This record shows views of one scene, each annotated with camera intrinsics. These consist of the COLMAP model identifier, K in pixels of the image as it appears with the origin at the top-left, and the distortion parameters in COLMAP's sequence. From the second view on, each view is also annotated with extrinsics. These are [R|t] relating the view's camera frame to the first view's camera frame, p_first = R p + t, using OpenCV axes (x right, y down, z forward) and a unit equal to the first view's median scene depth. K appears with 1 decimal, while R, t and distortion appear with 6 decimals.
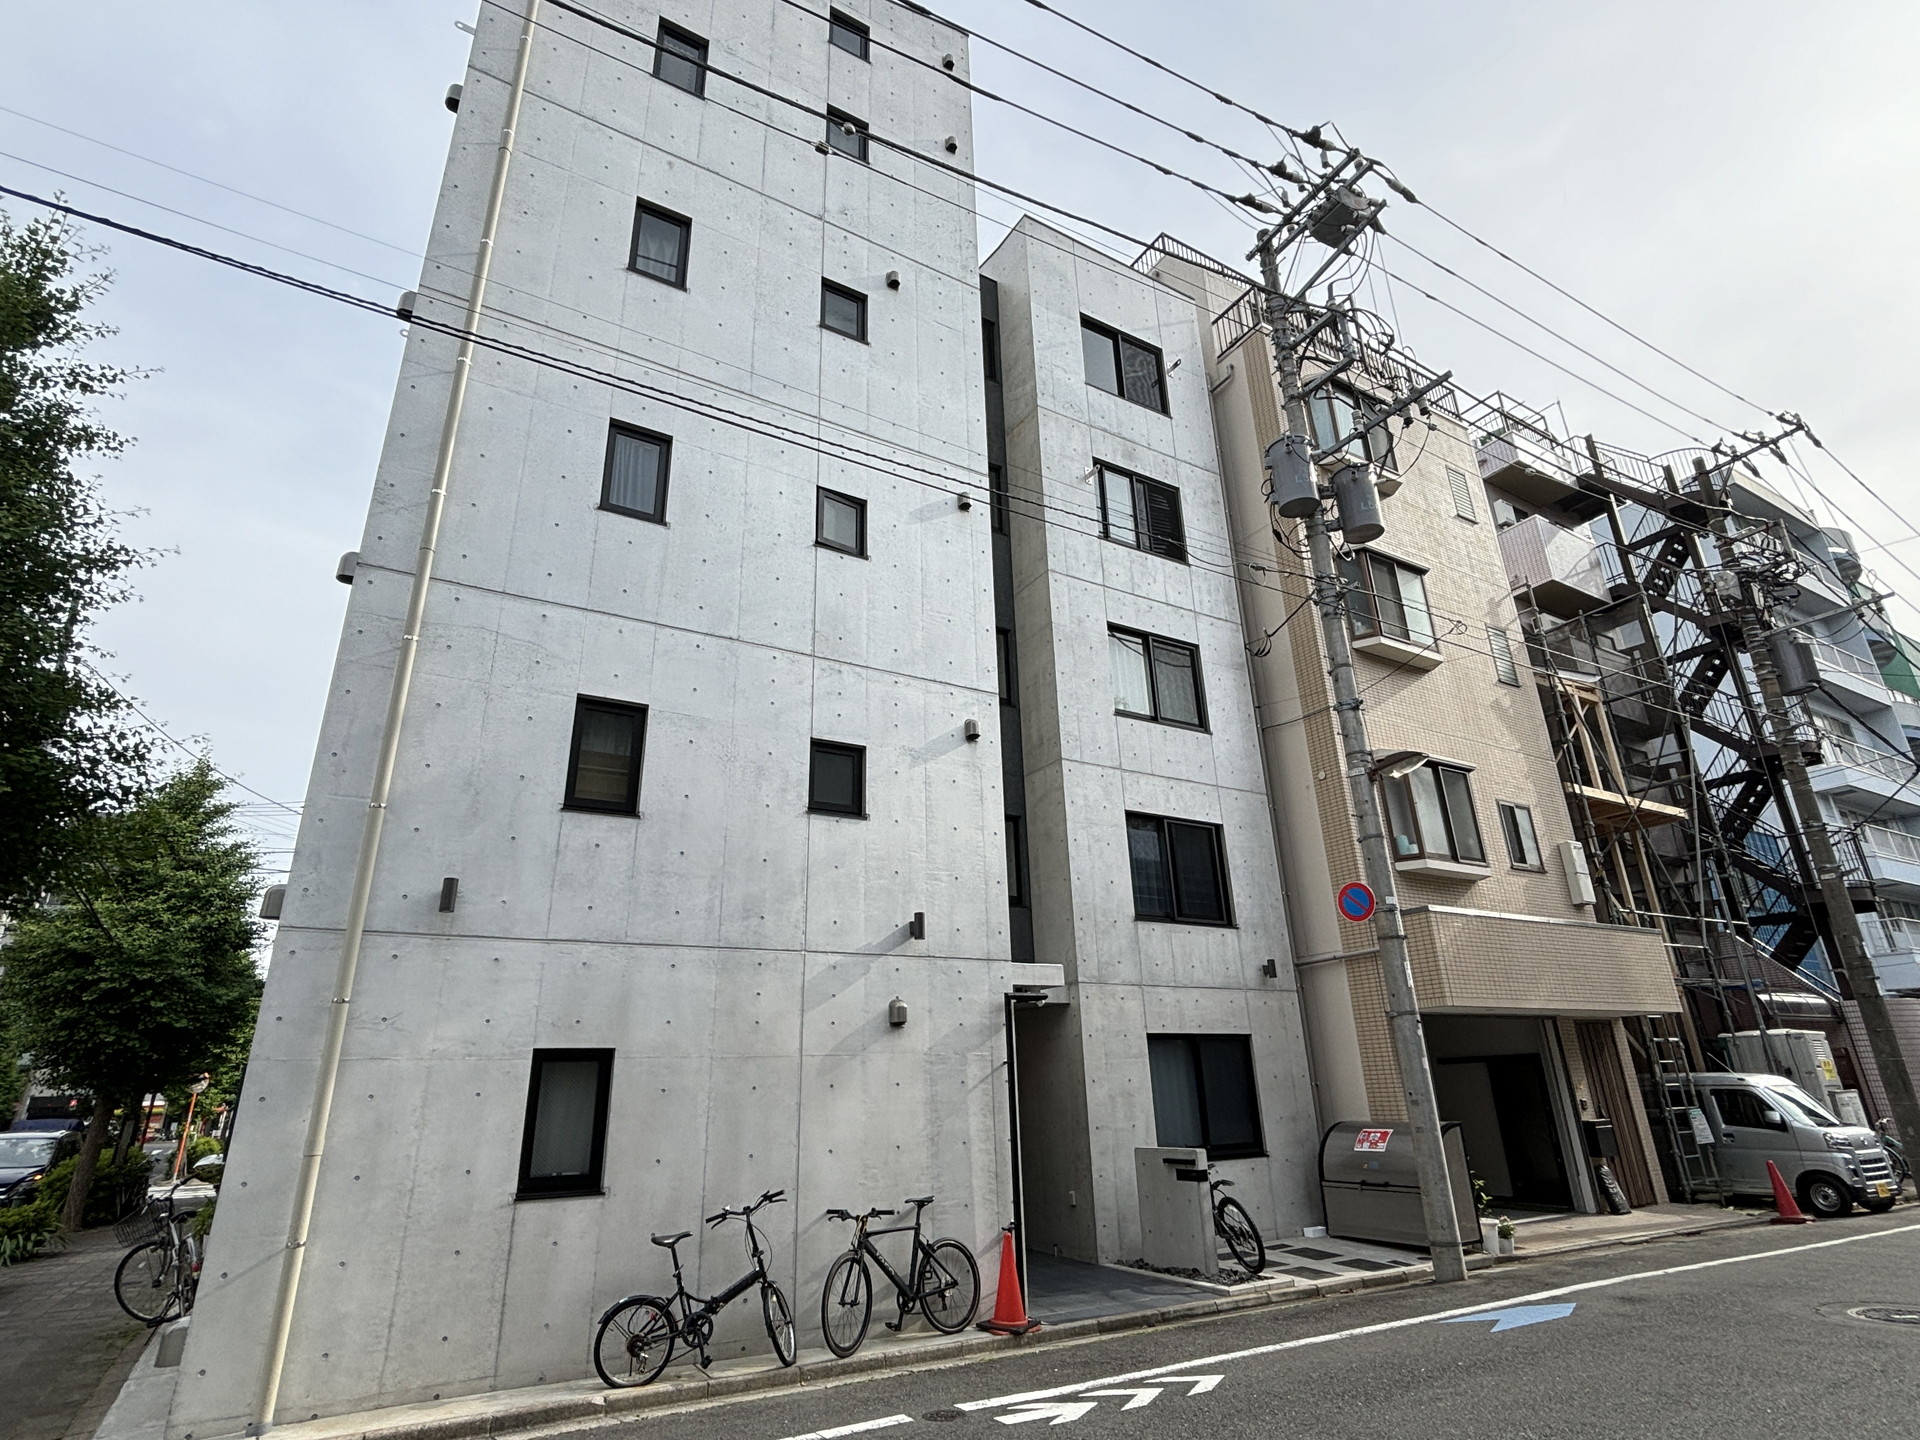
lens RADIAL K [[968.7, 0, 960.0], [0, 968.7, 720.0], [0, 0, 1]] dist [-0.002648, 0.000719]
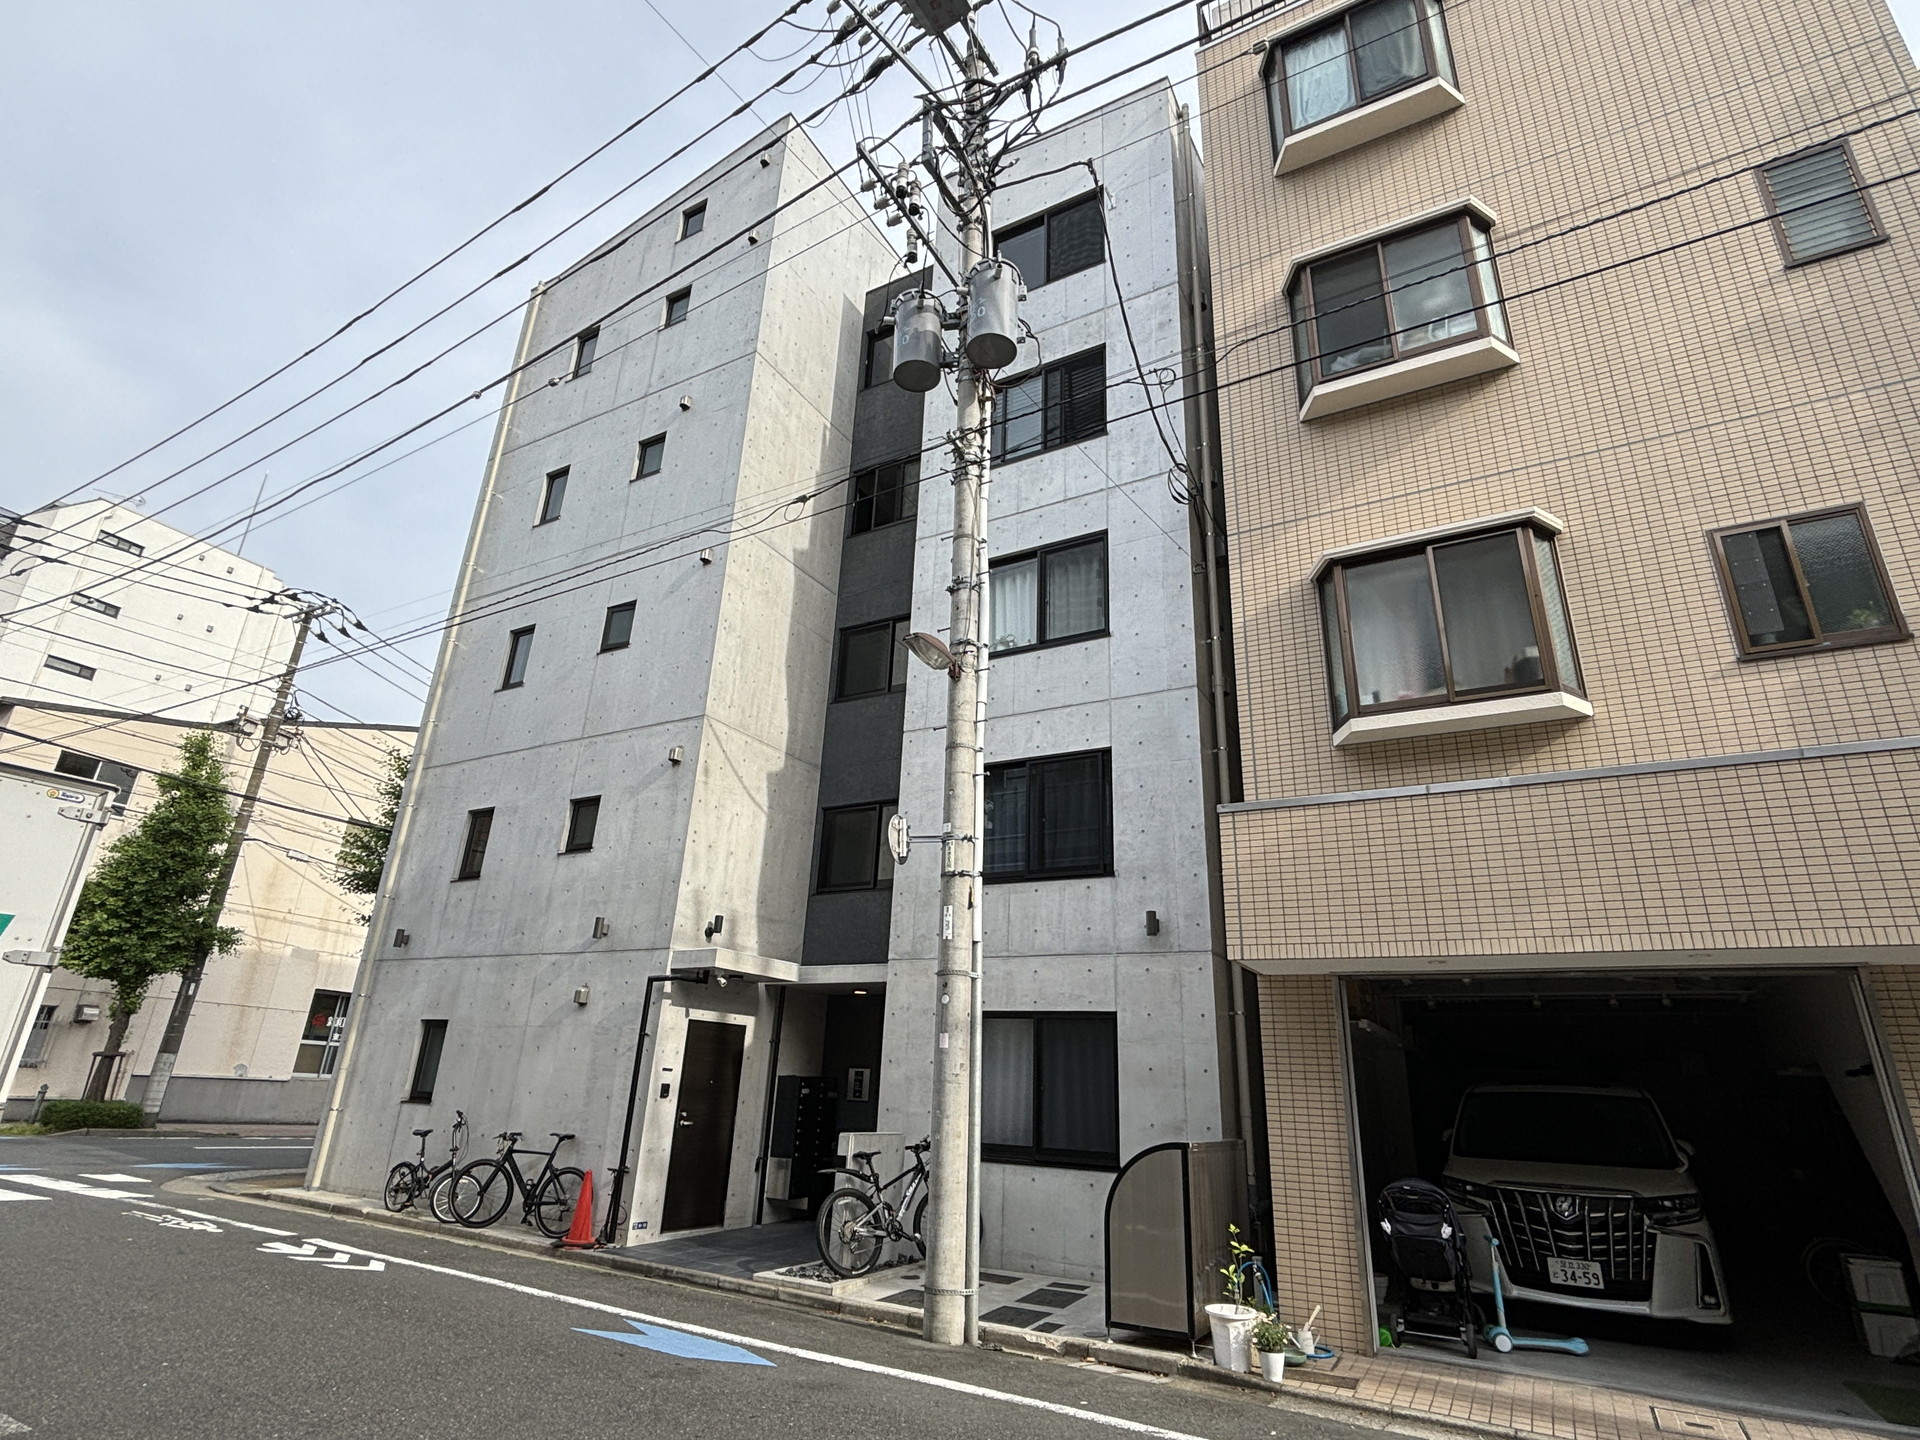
lens RADIAL K [[968.7, 0, 960.0], [0, 968.7, 720.0], [0, 0, 1]] dist [-0.002648, 0.000719]
pose [[0.504886, -0.263267, -0.822058, 1.146414], [0.258180, 0.954814, -0.147216, 0.228077], [0.823670, -0.137912, 0.550043, 0.627969]]
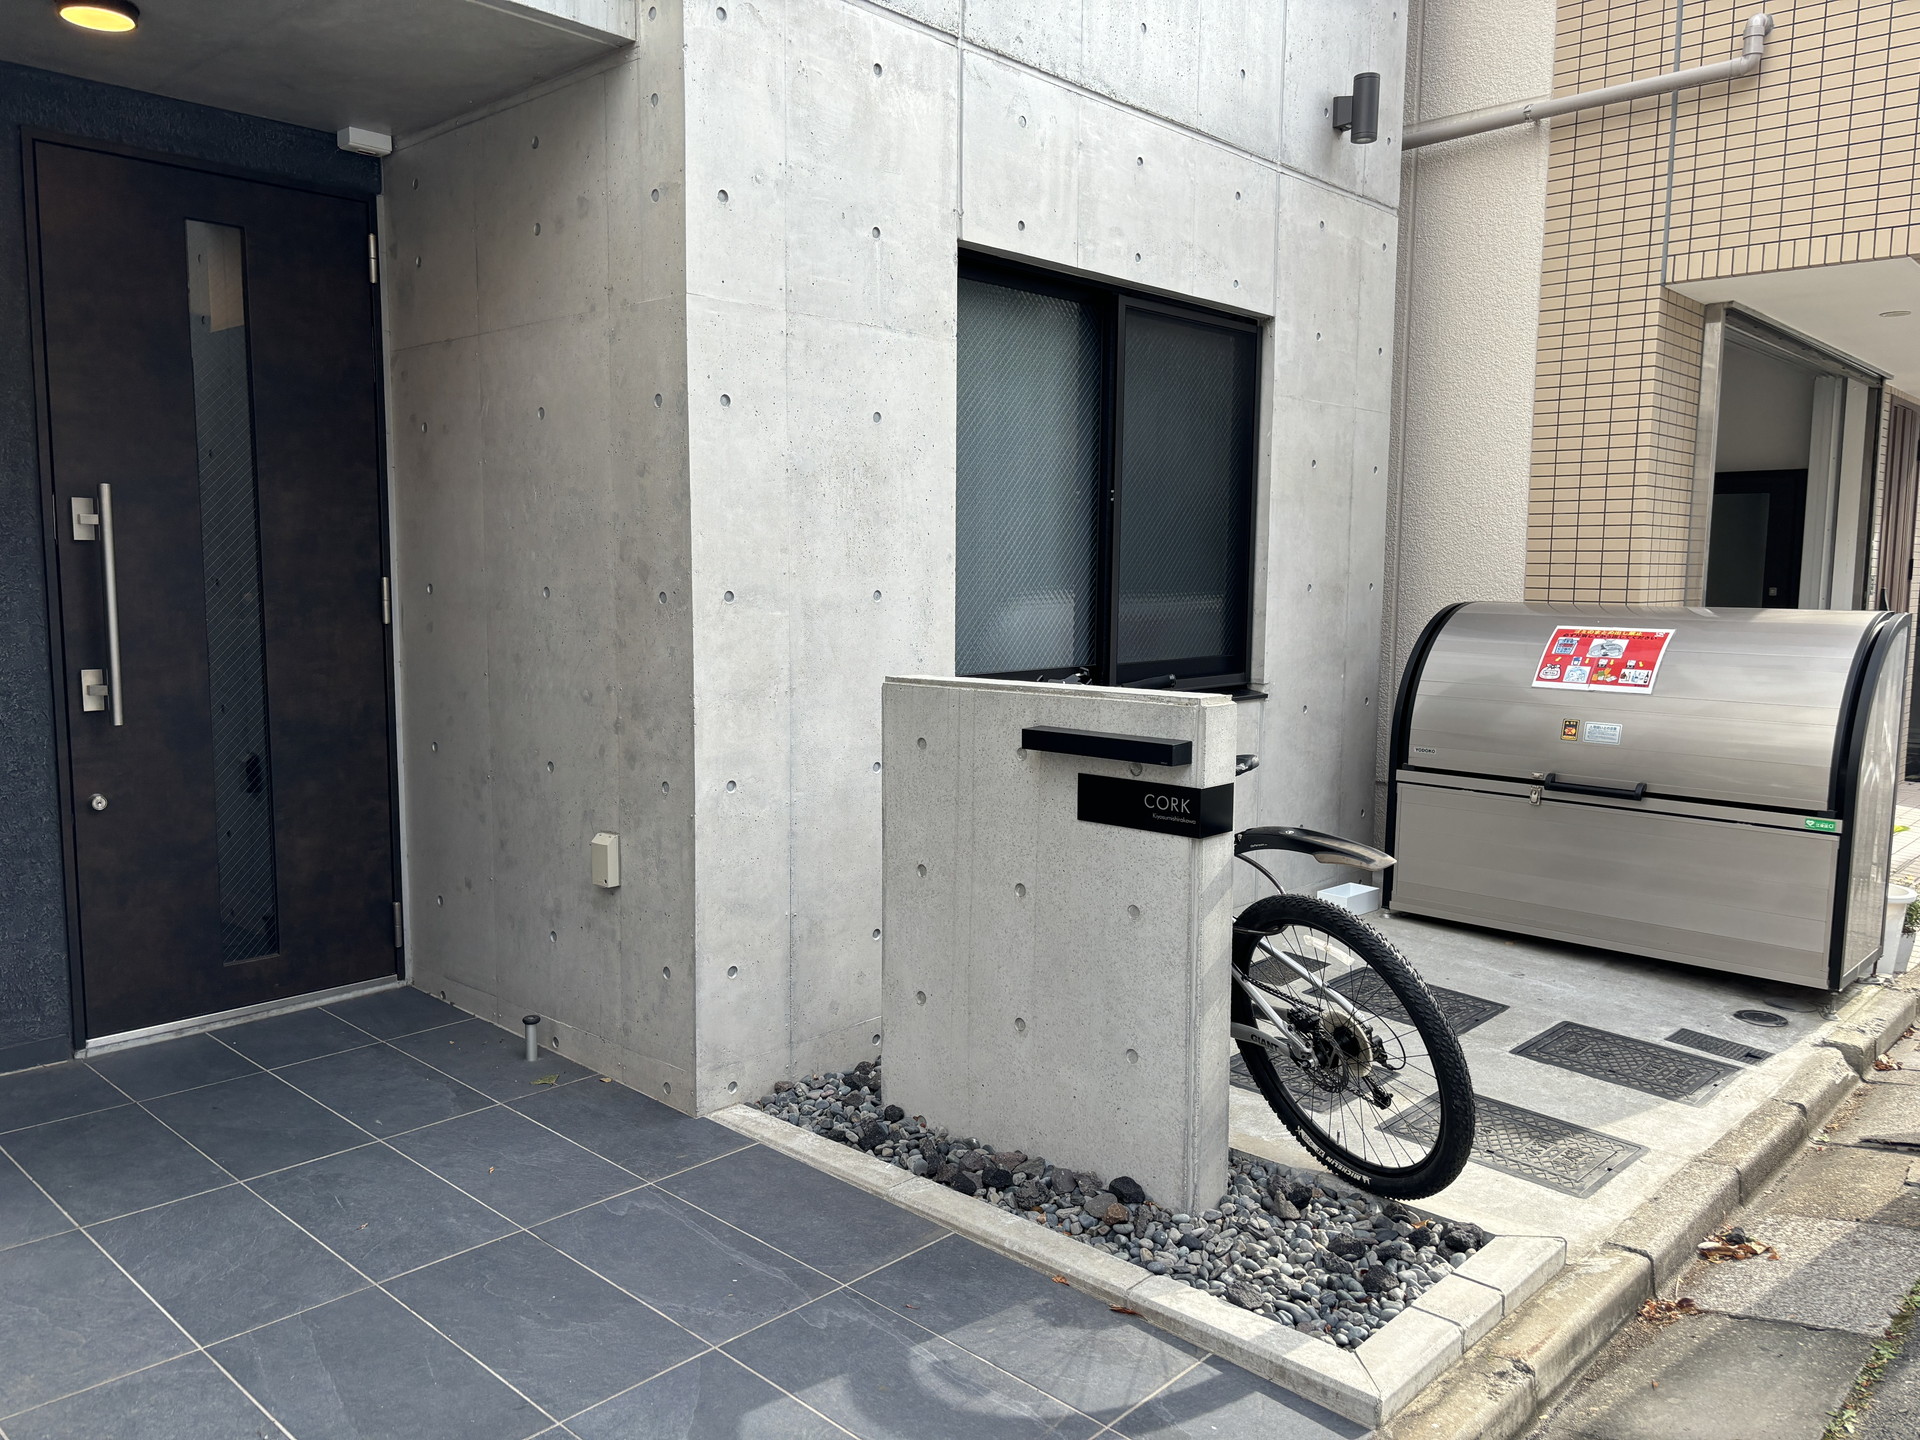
lens RADIAL K [[1466.9, 0, 960.0], [0, 1466.9, 720.0], [0, 0, 1]] dist [0.107266, 0.000006]
pose [[0.957116, 0.007181, 0.289616, 0.099675], [-0.138377, 0.889613, 0.435248, 0.308410], [-0.254520, -0.456659, 0.852456, 0.721839]]
